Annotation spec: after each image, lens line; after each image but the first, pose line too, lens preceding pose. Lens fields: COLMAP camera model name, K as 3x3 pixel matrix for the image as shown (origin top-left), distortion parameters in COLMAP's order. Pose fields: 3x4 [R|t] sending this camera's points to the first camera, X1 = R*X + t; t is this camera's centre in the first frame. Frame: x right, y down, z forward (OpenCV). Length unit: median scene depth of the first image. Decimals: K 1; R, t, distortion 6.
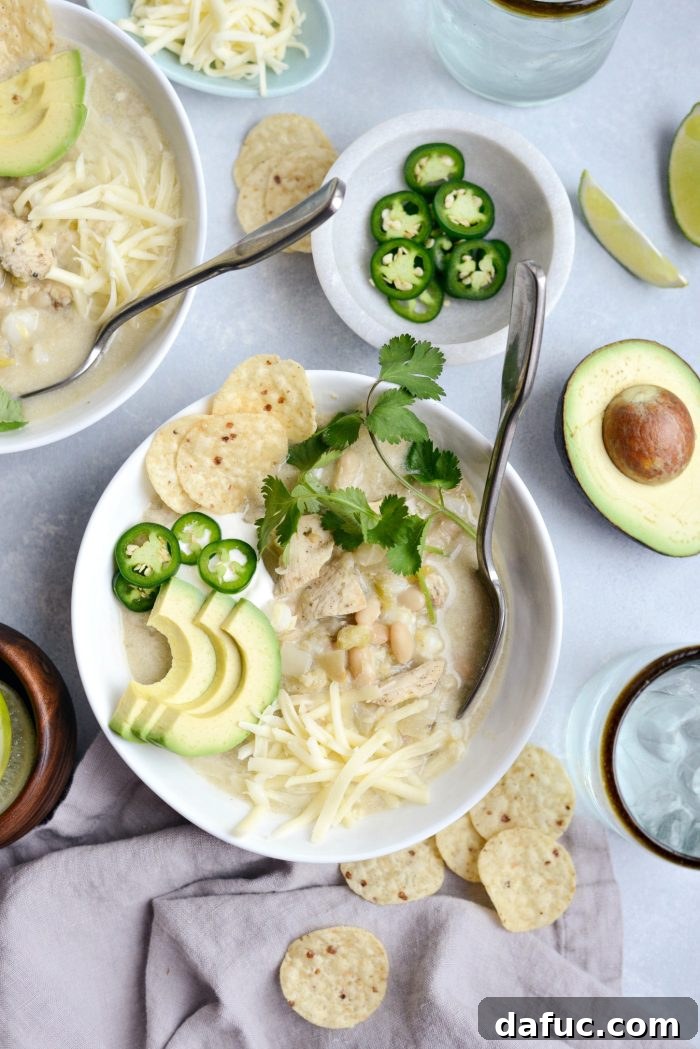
lens RADIAL K [[1619.6, 0, 350.0], [0, 1619.6, 524.5], [0, 0, 1]] dist [-0.154868, 0.058576]
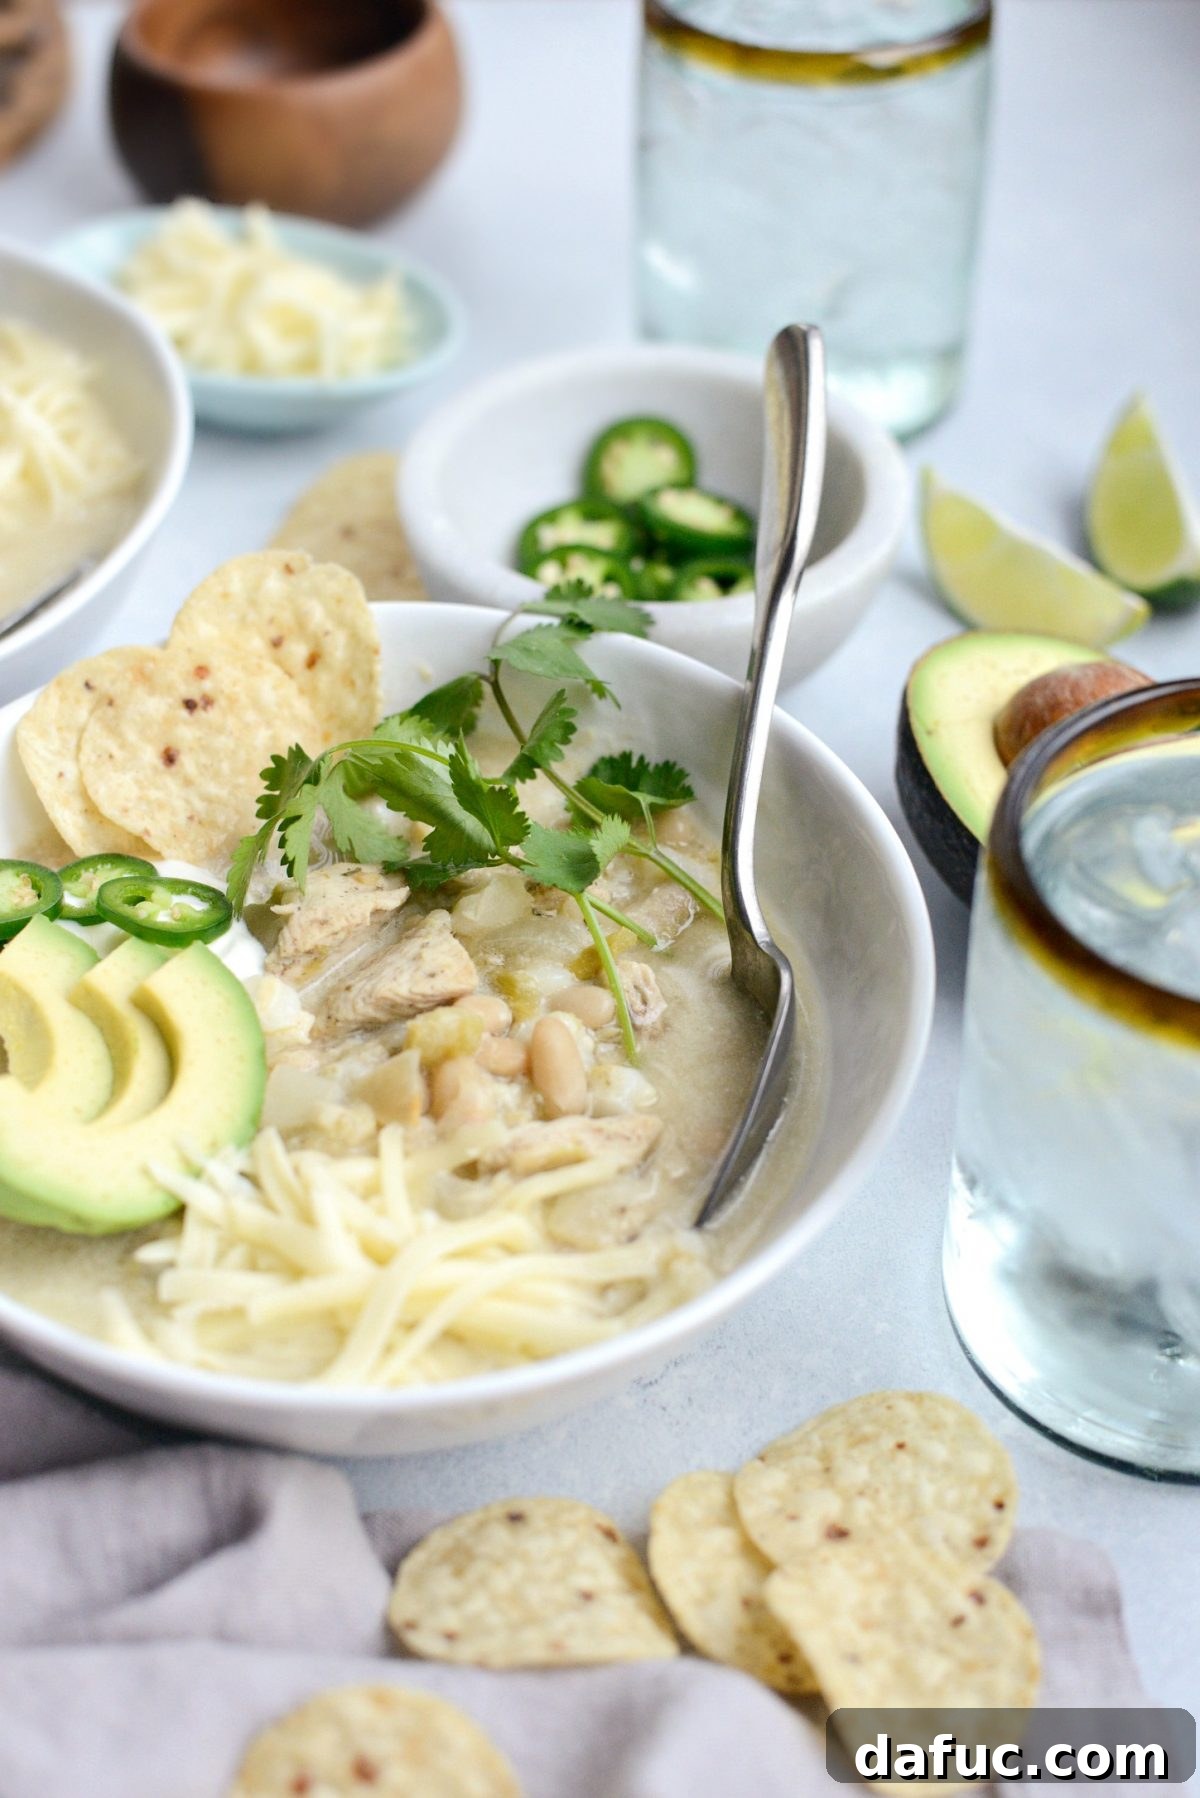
lens RADIAL K [[2776.0, 0, 600.0], [0, 2776.0, 899.0], [0, 0, 1]] dist [-0.154868, 0.058576]
pose [[0.999964, 0.007107, 0.004531, 0.038688], [-0.002057, 0.727110, -0.686518, 0.533748], [-0.008174, 0.686484, 0.727099, 0.447139]]
